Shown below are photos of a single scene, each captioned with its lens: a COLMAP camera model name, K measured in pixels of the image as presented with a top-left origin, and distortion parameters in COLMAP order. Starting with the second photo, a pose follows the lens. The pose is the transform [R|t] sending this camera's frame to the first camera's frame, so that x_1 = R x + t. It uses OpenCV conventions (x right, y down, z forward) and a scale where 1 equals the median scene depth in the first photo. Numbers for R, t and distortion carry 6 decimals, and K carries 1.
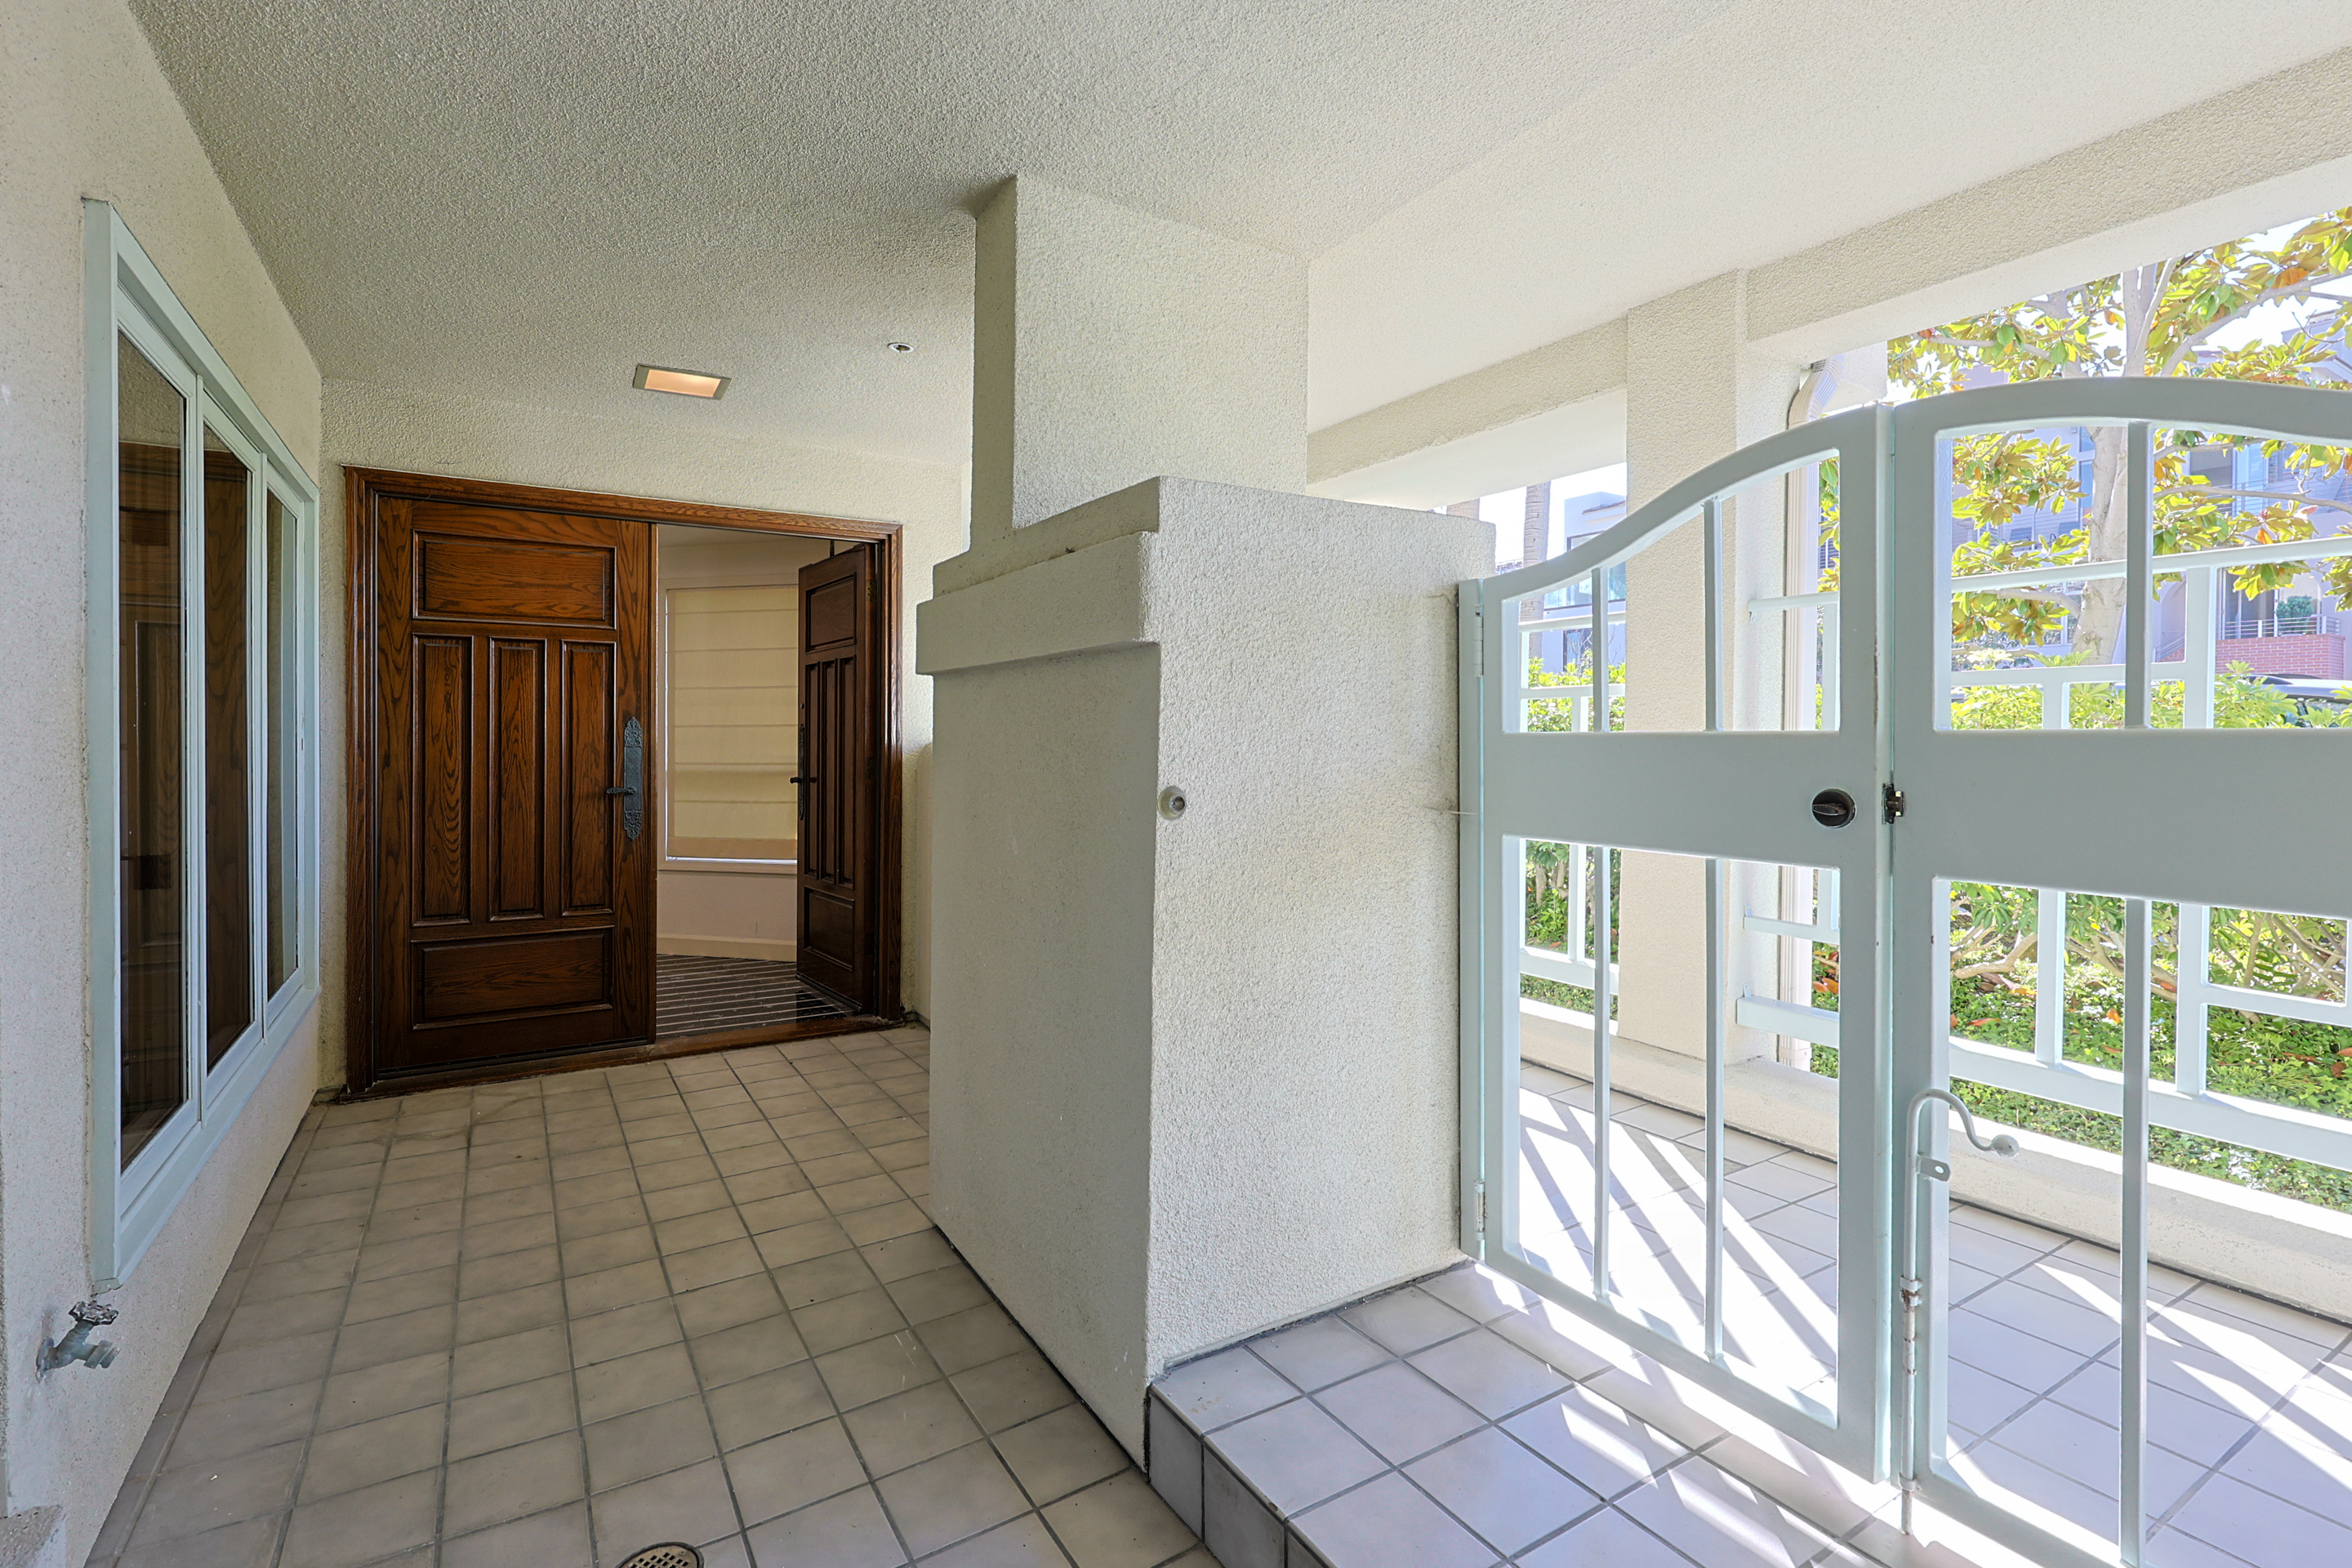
lens RADIAL K [[1081.3, 0, 1180.6], [0, 1081.3, 731.8], [0, 0, 1]] dist [-0.002706, 0.000234]
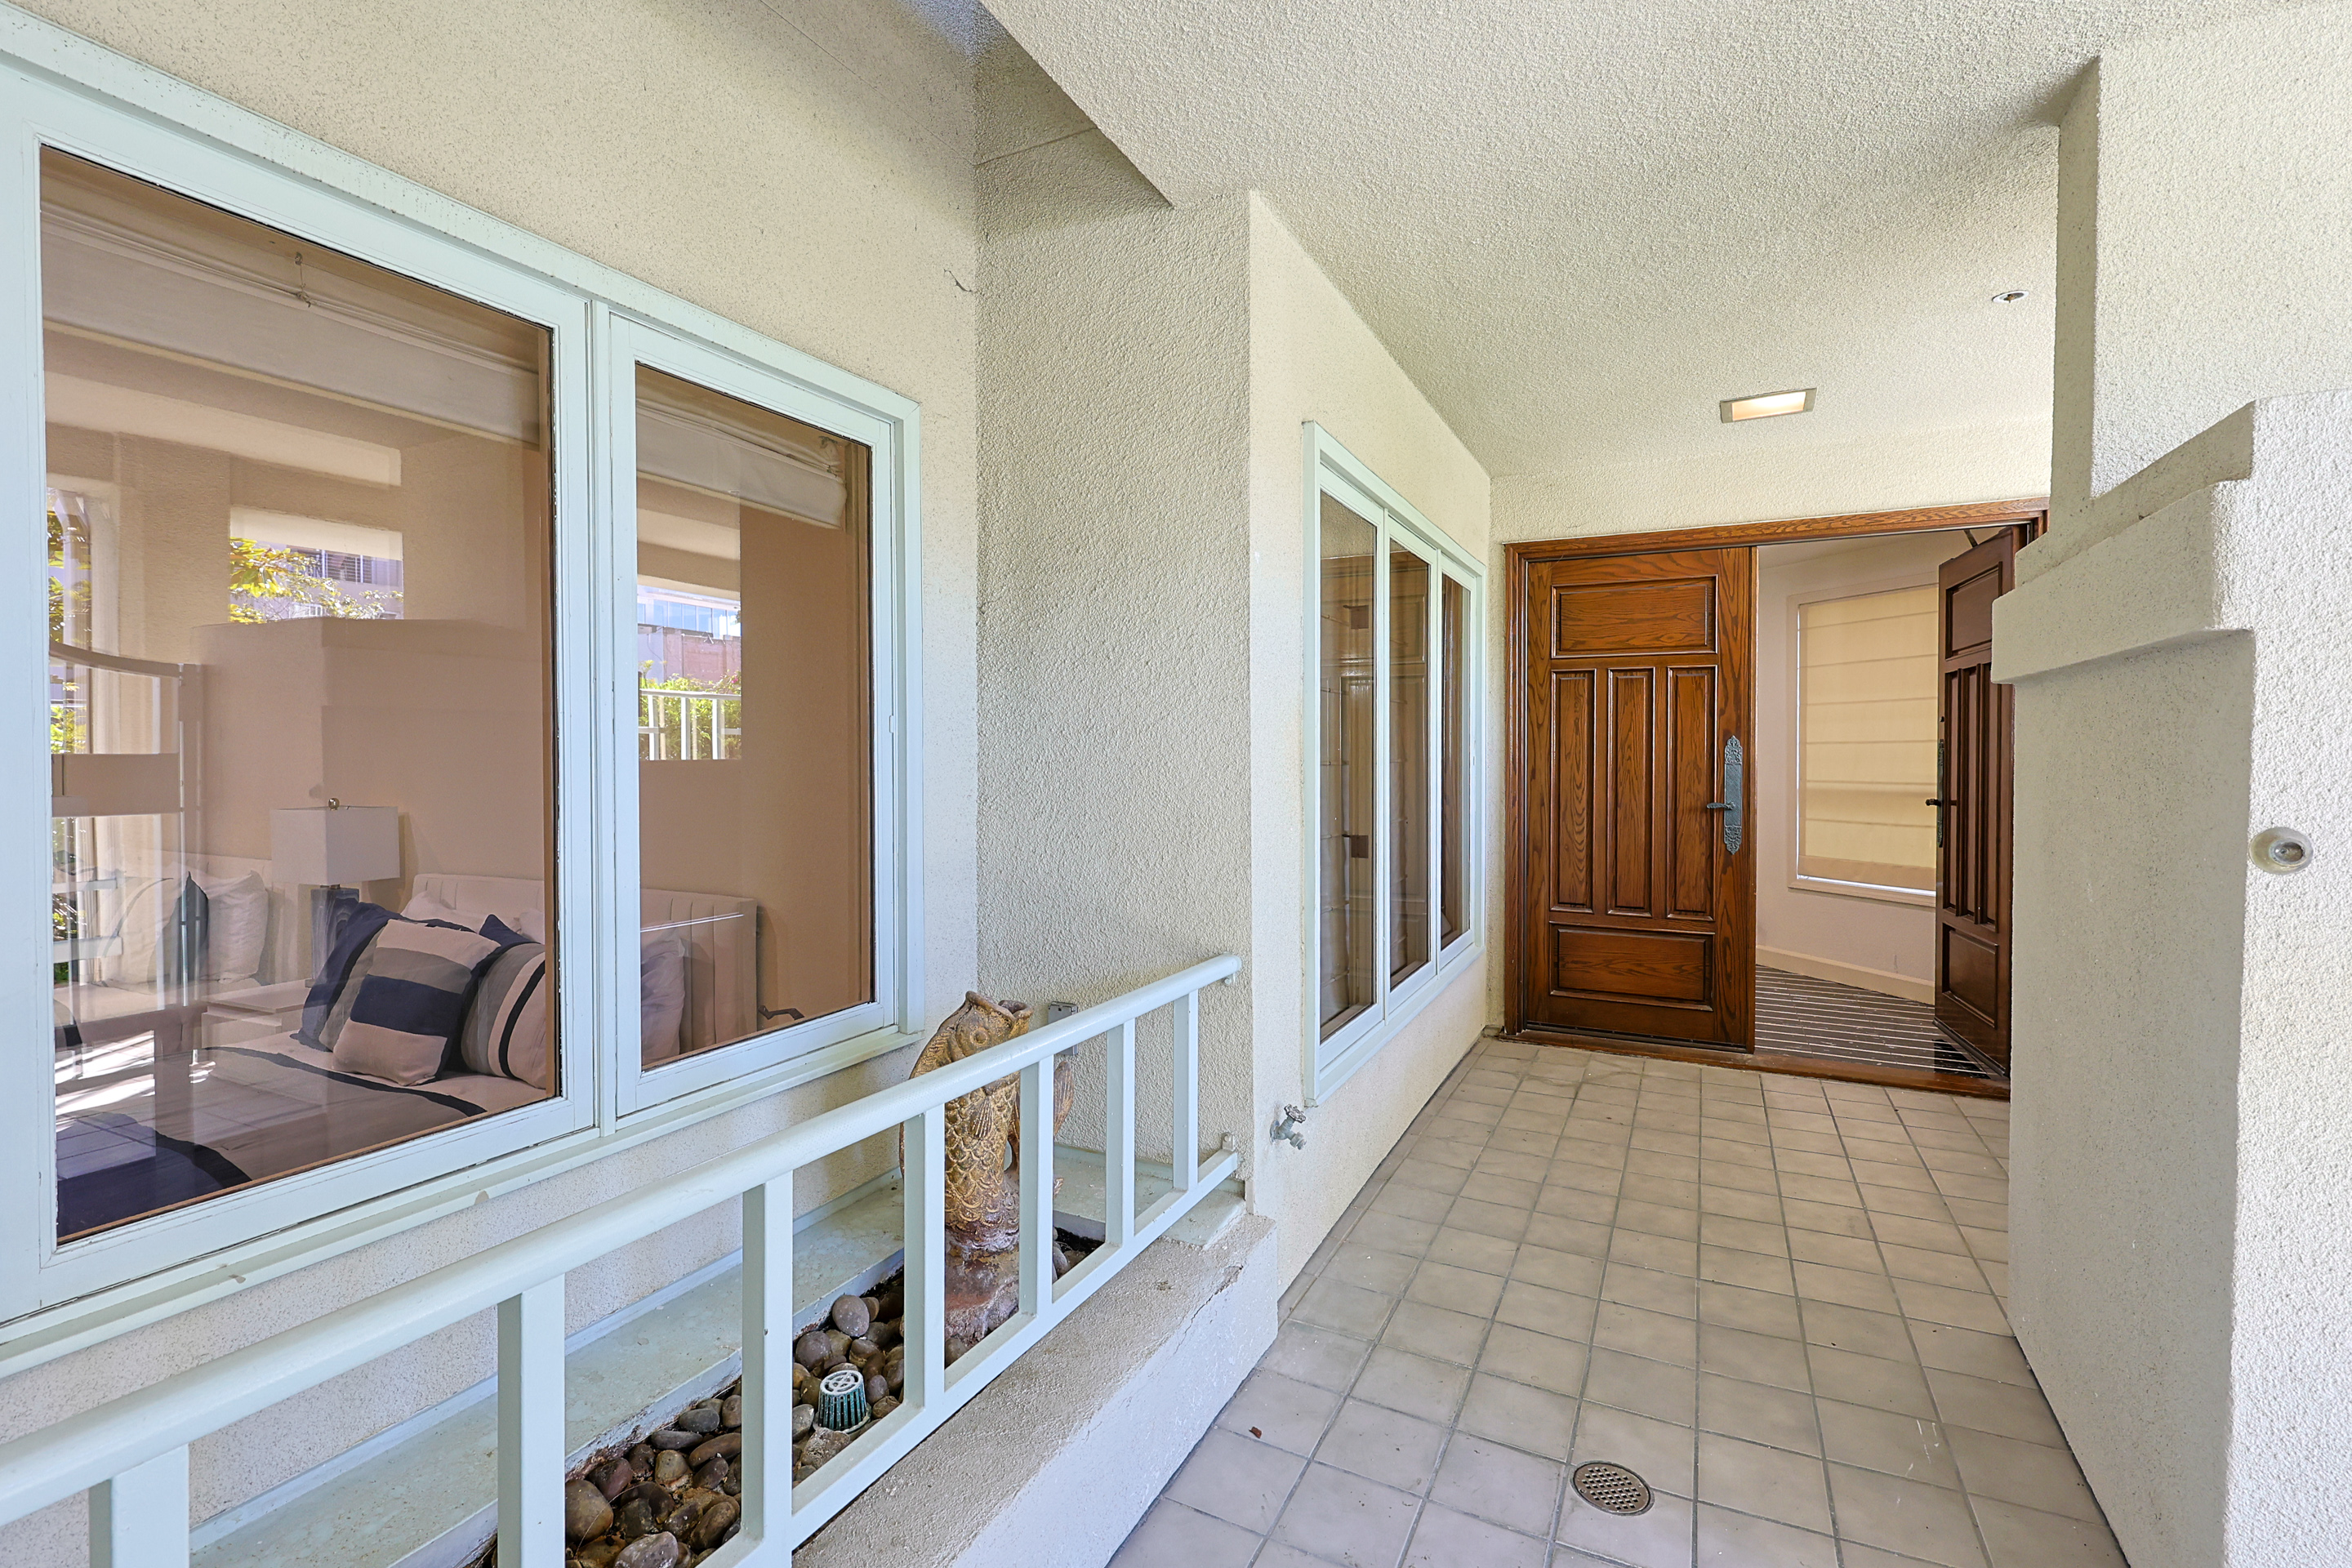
lens RADIAL K [[1081.3, 0, 1180.6], [0, 1081.3, 731.8], [0, 0, 1]] dist [-0.002706, 0.000234]
pose [[0.520035, -0.018020, -0.853955, 0.136774], [0.006004, 0.999830, -0.017442, -0.003060], [0.854124, 0.003944, 0.520055, 0.003073]]
